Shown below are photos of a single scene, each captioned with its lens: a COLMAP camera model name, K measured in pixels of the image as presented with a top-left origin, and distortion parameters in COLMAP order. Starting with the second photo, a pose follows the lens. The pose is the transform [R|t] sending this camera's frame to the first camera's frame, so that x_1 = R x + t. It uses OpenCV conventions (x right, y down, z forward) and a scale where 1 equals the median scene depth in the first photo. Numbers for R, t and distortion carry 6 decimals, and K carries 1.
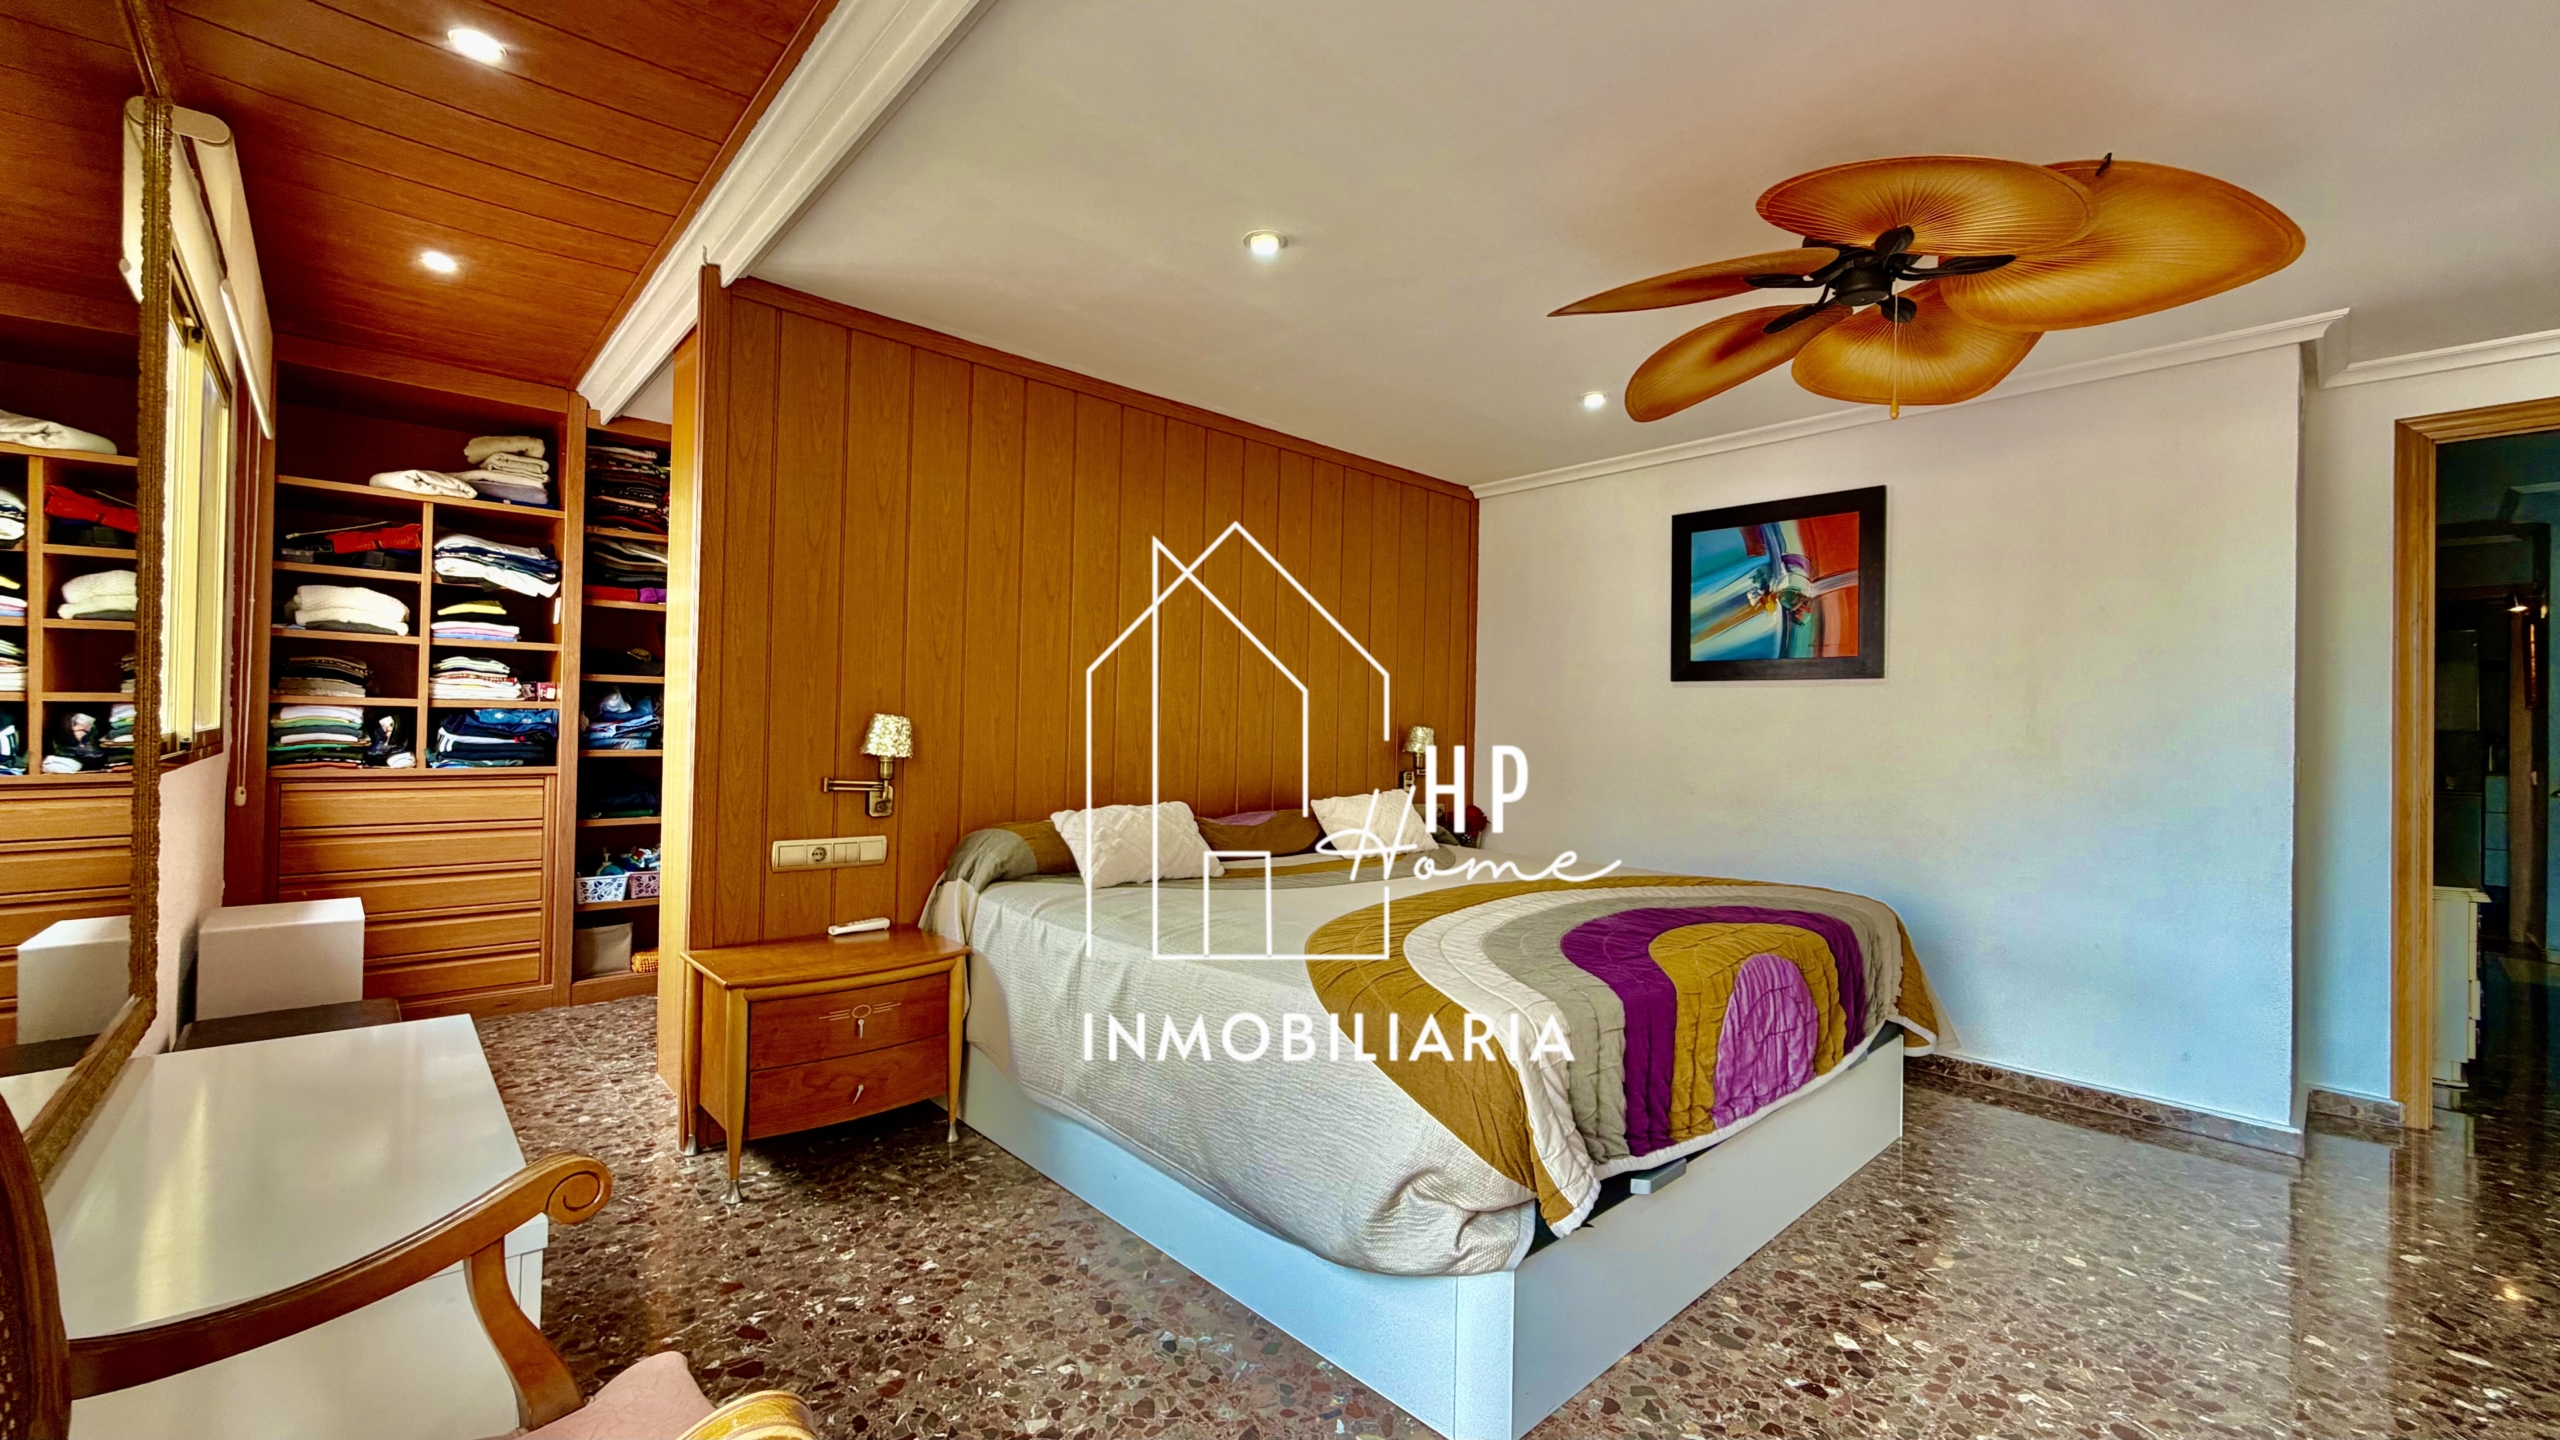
lens RADIAL K [[1017.3, 0, 1270.9], [0, 1017.3, 711.2], [0, 0, 1]] dist [-0.000816, 0.000091]
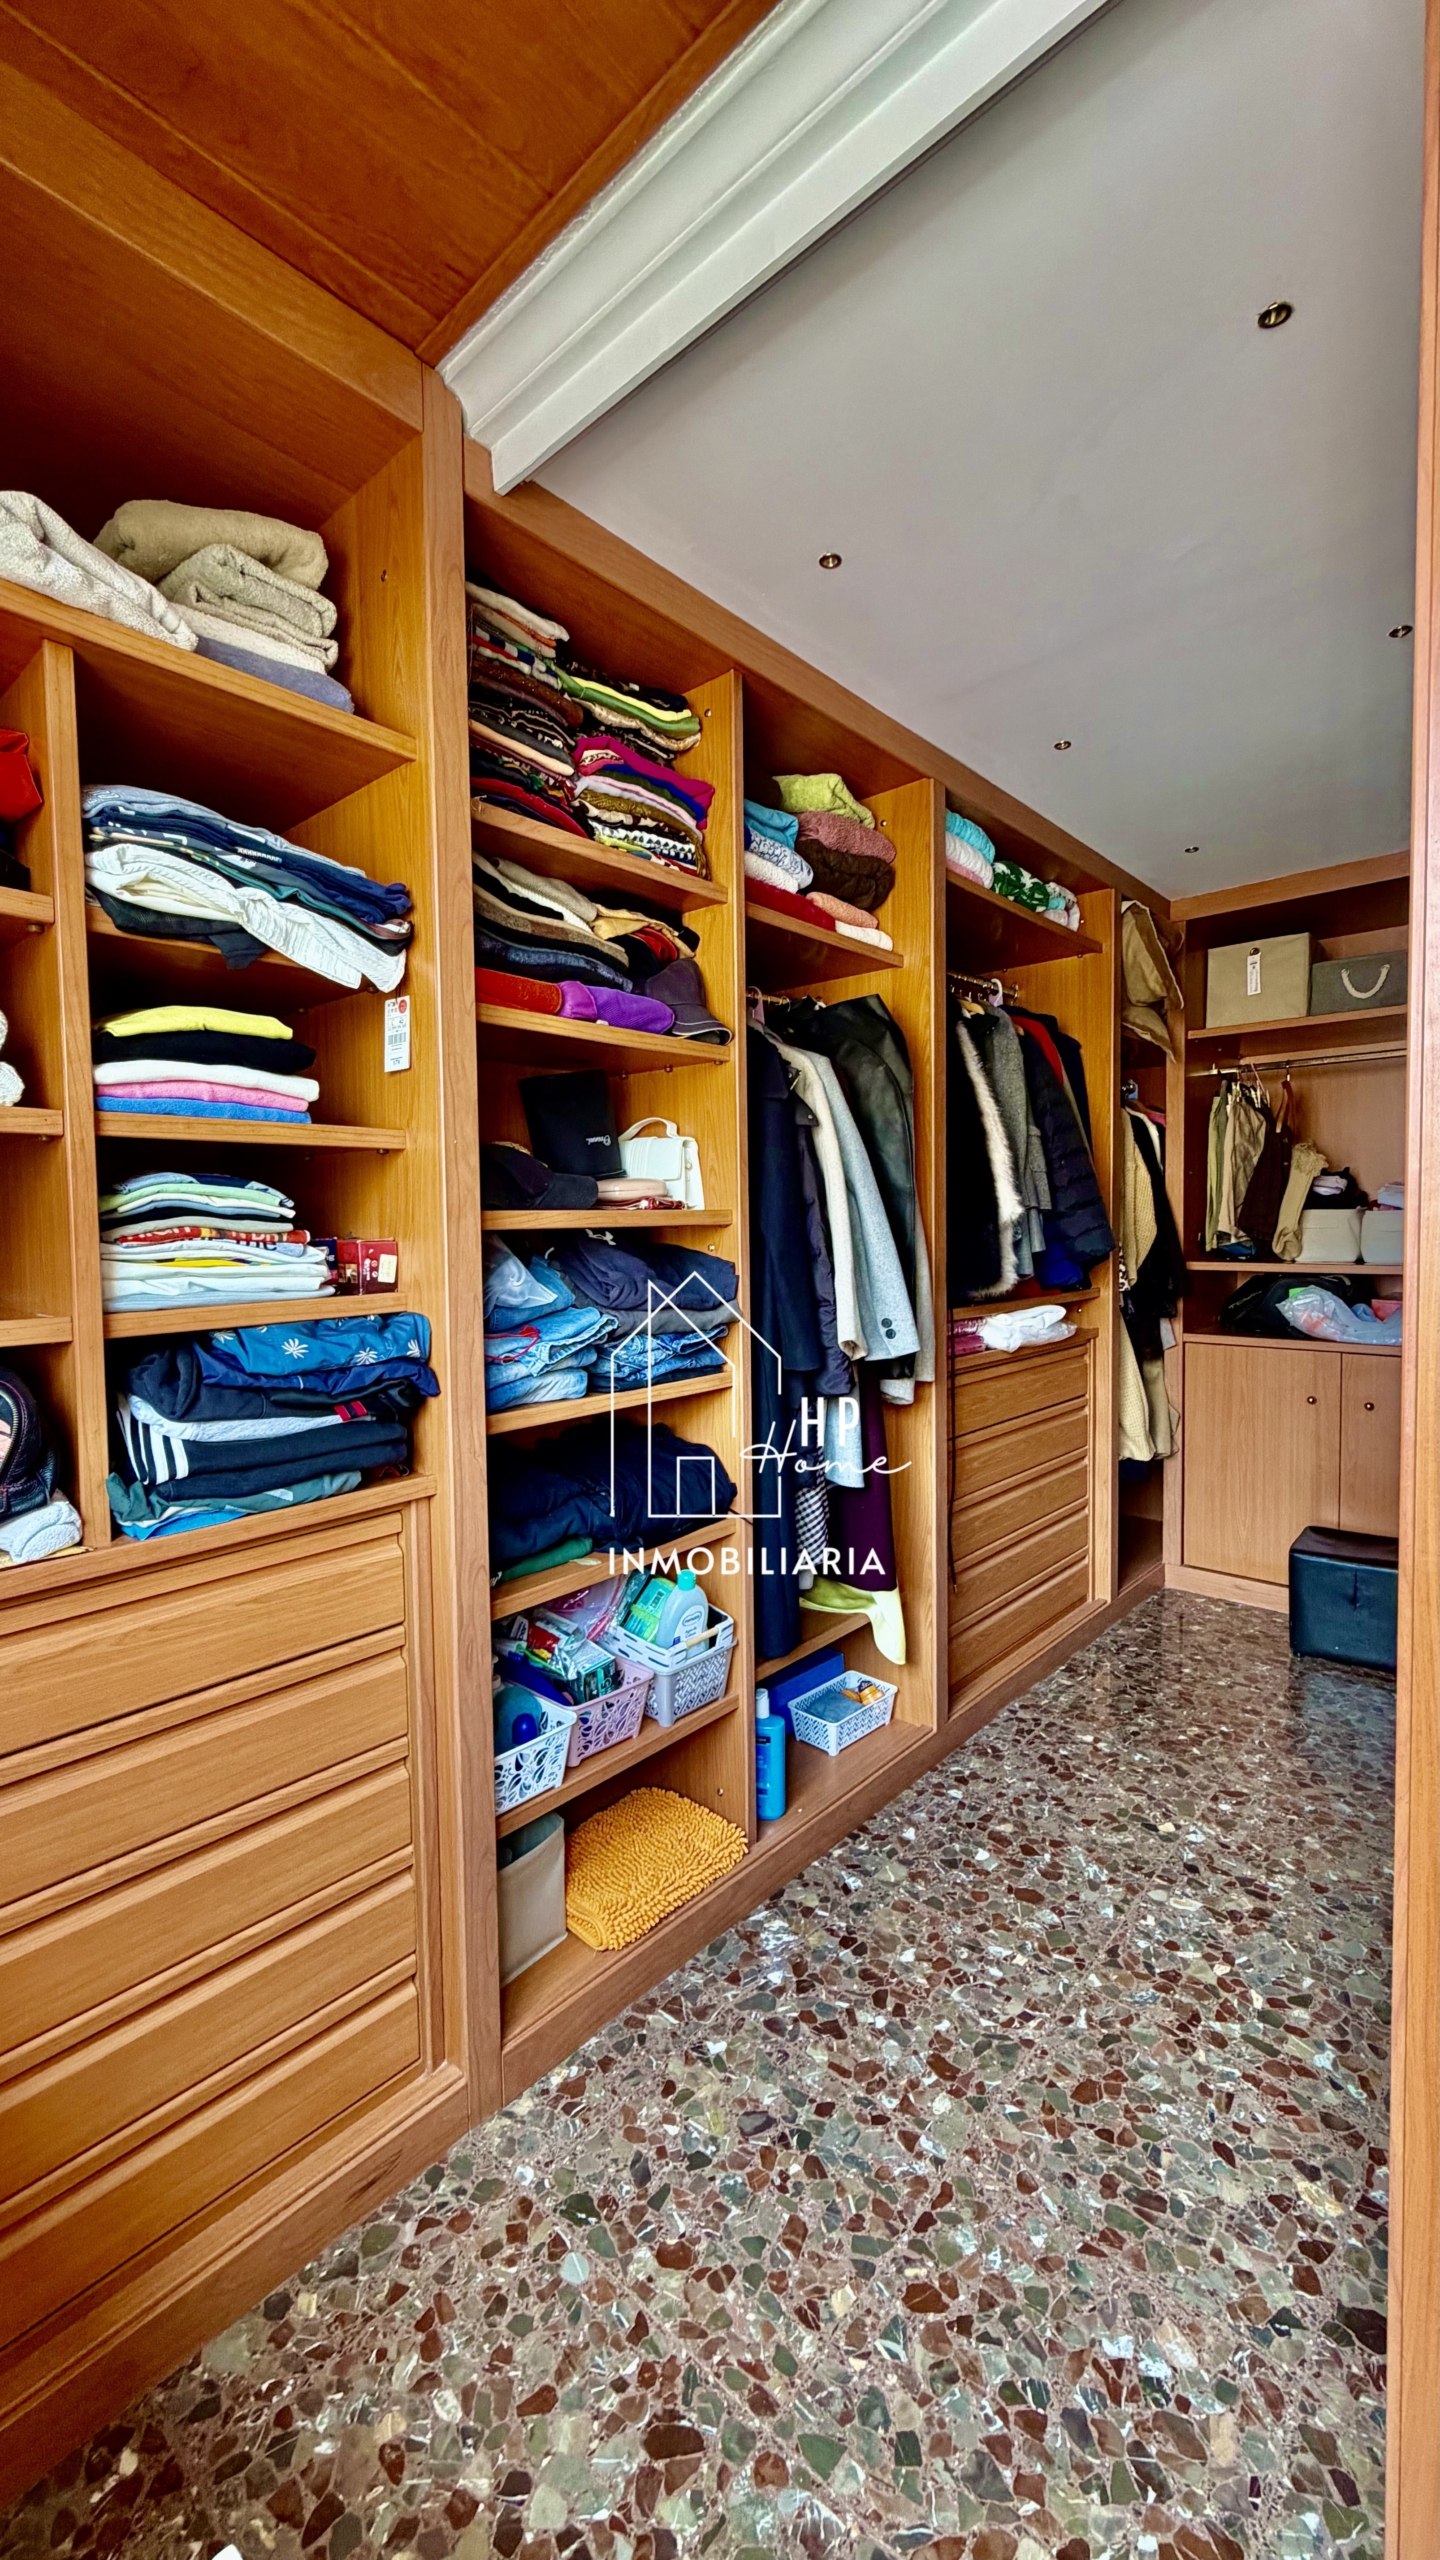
lens RADIAL K [[1017.3, 0, 718.2], [0, 1017.3, 1272.7], [0, 0, 1]] dist [-0.000816, 0.000091]
pose [[0.995207, -0.030230, 0.093001, -0.667417], [0.023851, 0.997335, 0.068946, -0.040568], [-0.094837, -0.066398, 0.993276, 0.674644]]
